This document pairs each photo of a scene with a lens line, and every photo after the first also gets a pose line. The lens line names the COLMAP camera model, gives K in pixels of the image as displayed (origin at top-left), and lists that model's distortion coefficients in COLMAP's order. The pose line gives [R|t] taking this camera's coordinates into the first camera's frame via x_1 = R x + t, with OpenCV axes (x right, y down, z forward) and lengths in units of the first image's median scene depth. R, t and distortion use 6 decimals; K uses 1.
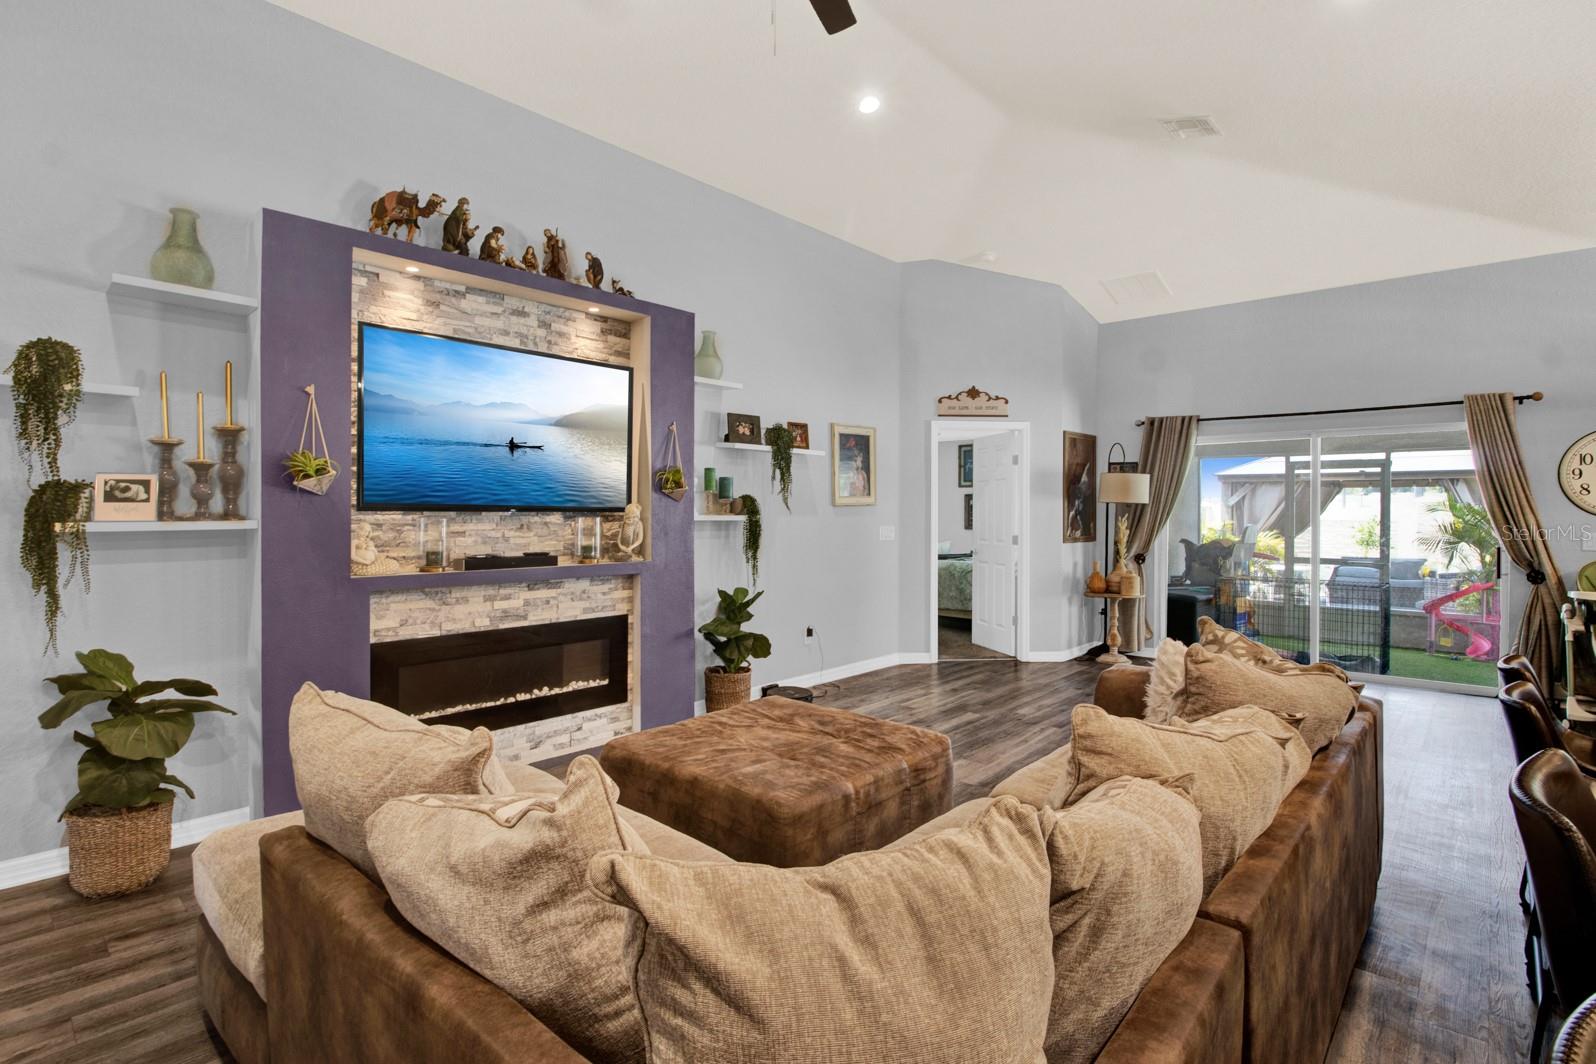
lens RADIAL K [[754.4, 0, 798.0], [0, 754.4, 532.0], [0, 0, 1]] dist [-0.000560, -0.010262]
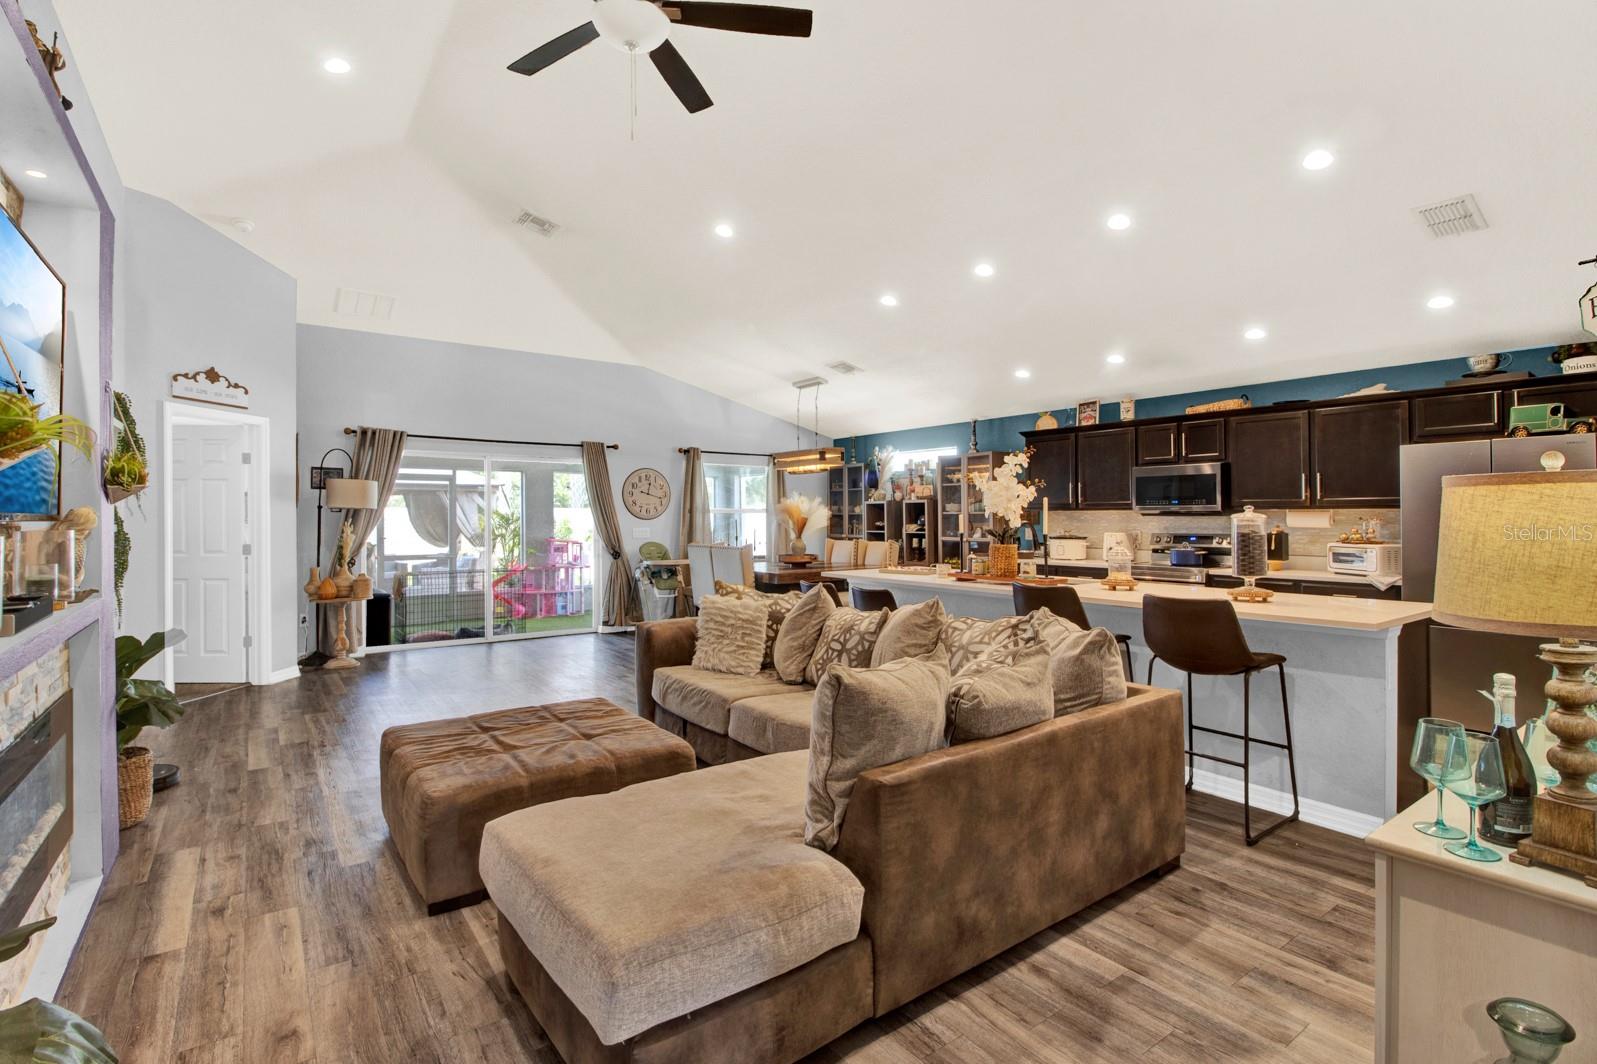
lens RADIAL K [[749.6, 0, 800.7], [0, 749.6, 523.2], [0, 0, 1]] dist [0.001680, -0.011242]
pose [[0.208158, -0.010761, 0.978036, -0.757457], [0.028695, 0.999576, 0.004890, -0.008908], [-0.977674, 0.027047, 0.208378, 0.329590]]
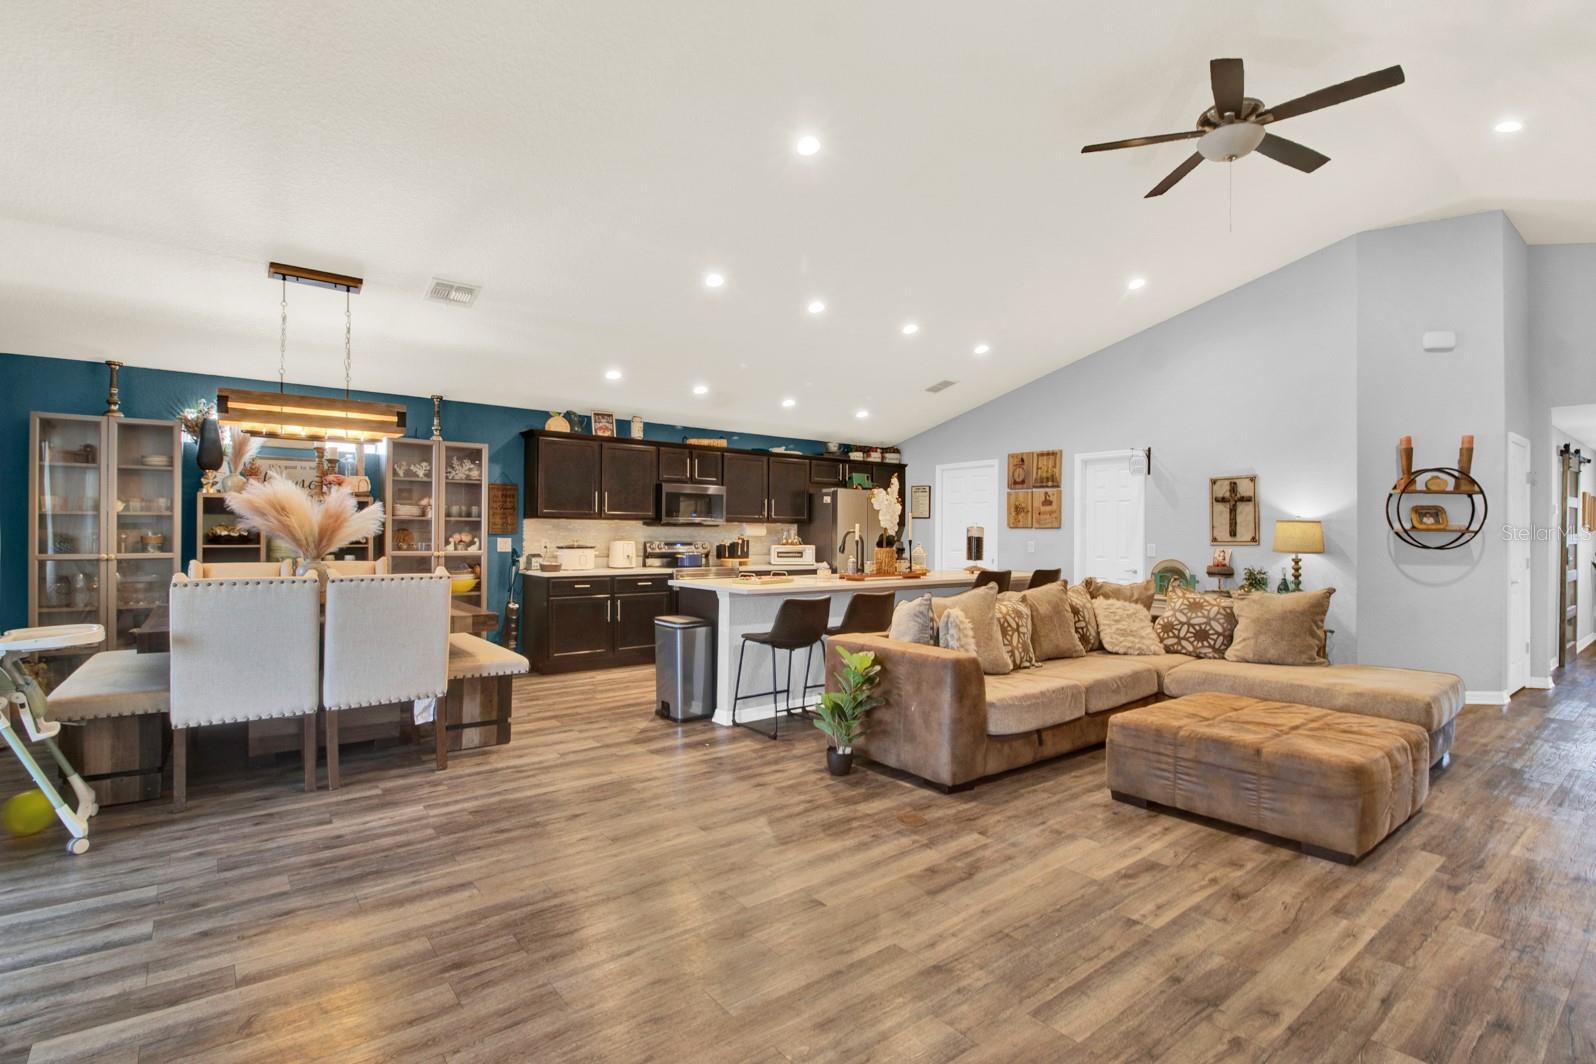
lens RADIAL K [[763.0, 0, 787.9], [0, 763.0, 519.0], [0, 0, 1]] dist [-0.000520, -0.012600]
pose [[-0.983968, -0.005120, 0.178274, 0.401498], [-0.004690, 0.999985, 0.002835, -0.019630], [-0.178285, 0.001953, -0.983977, 1.817749]]
